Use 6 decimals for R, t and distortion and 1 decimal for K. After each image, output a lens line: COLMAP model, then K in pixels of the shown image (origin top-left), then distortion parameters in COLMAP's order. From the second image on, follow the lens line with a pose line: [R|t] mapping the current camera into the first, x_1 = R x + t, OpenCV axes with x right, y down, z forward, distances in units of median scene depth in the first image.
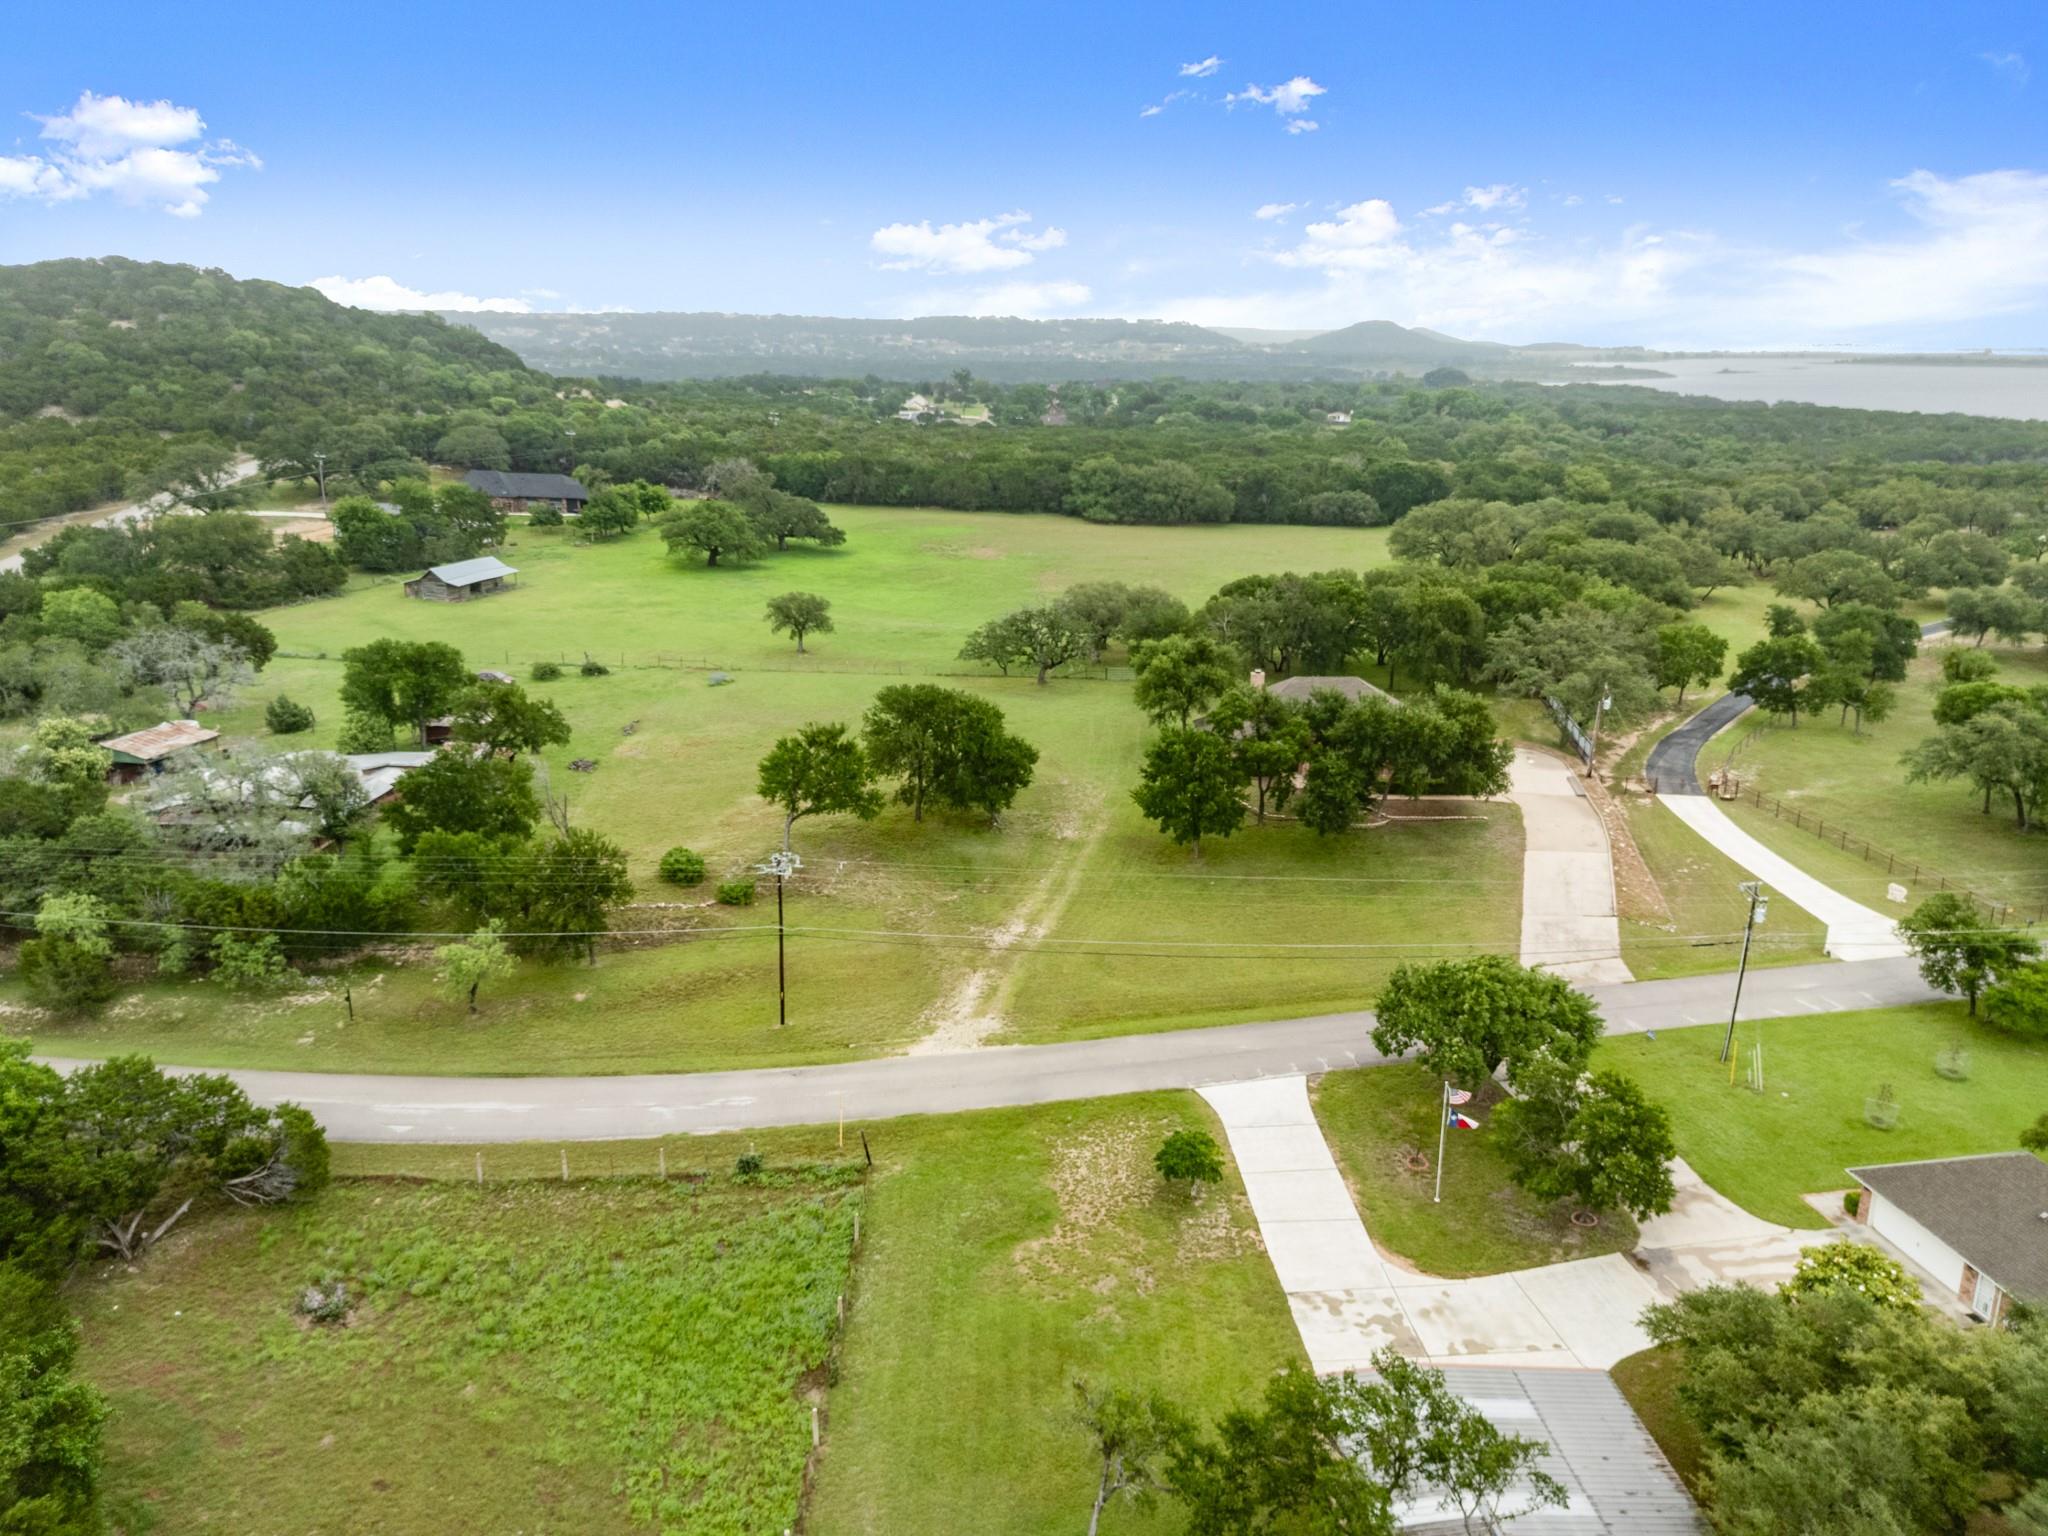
lens RADIAL K [[1507.0, 0, 1024.0], [0, 1507.0, 768.0], [0, 0, 1]] dist [0.067480, -0.063013]
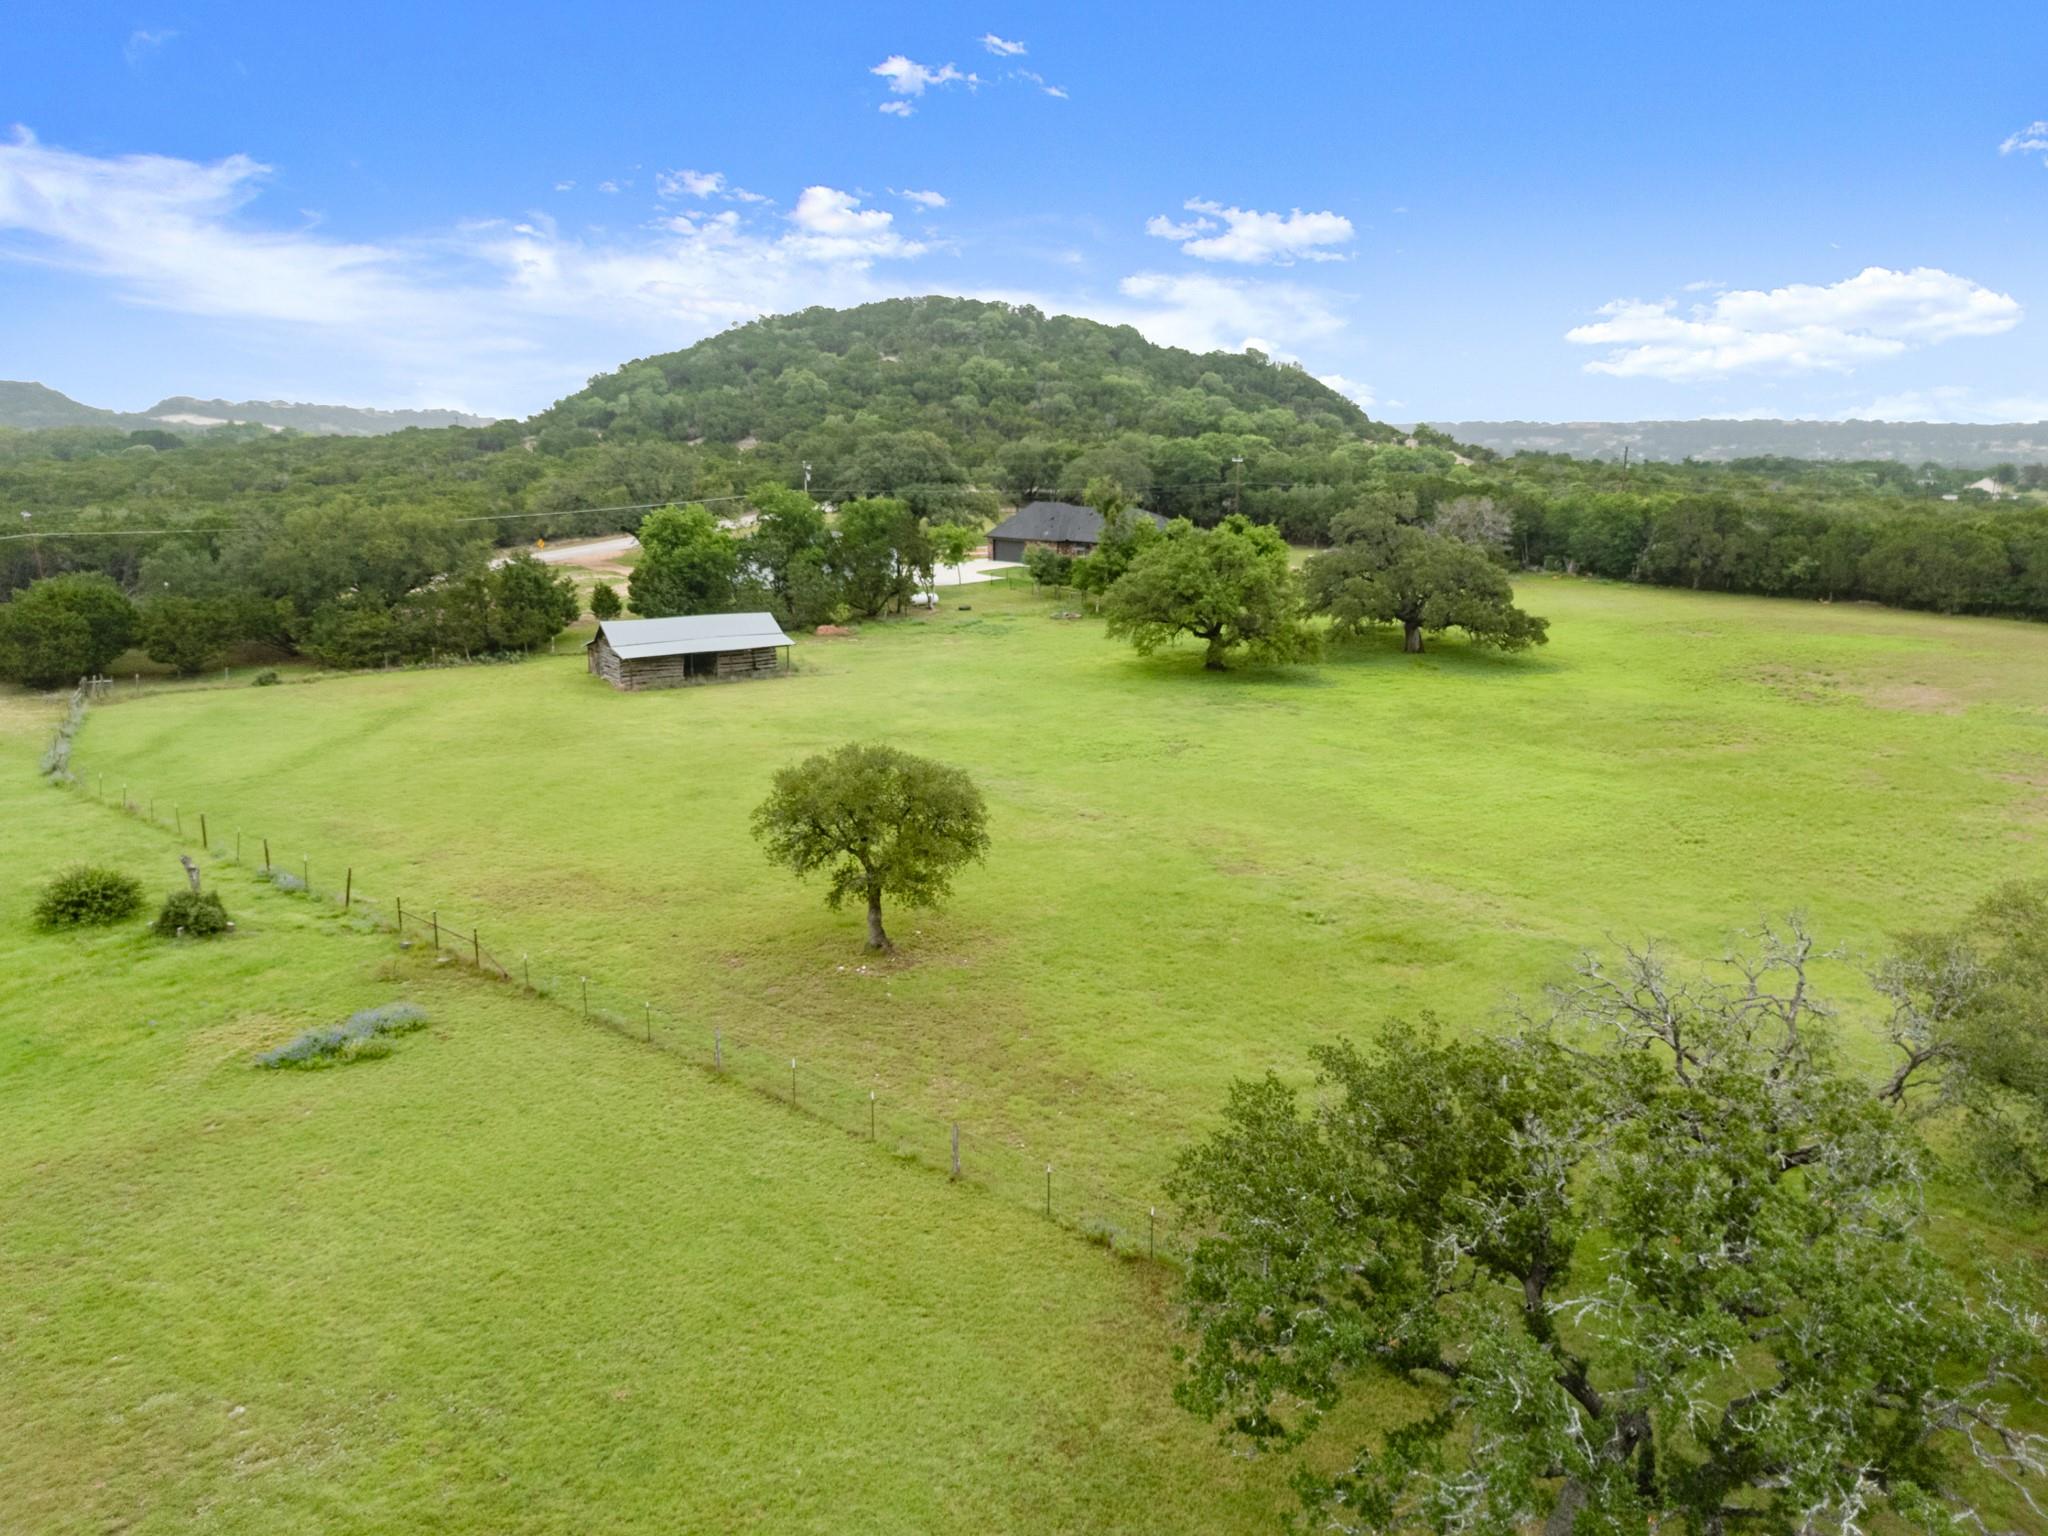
lens RADIAL K [[1507.0, 0, 1024.0], [0, 1507.0, 768.0], [0, 0, 1]] dist [0.067480, -0.063013]
pose [[0.796849, 0.123412, -0.591439, 0.057557], [-0.167526, 0.985664, -0.020037, -0.145837], [0.580488, 0.115048, 0.806101, 1.026026]]
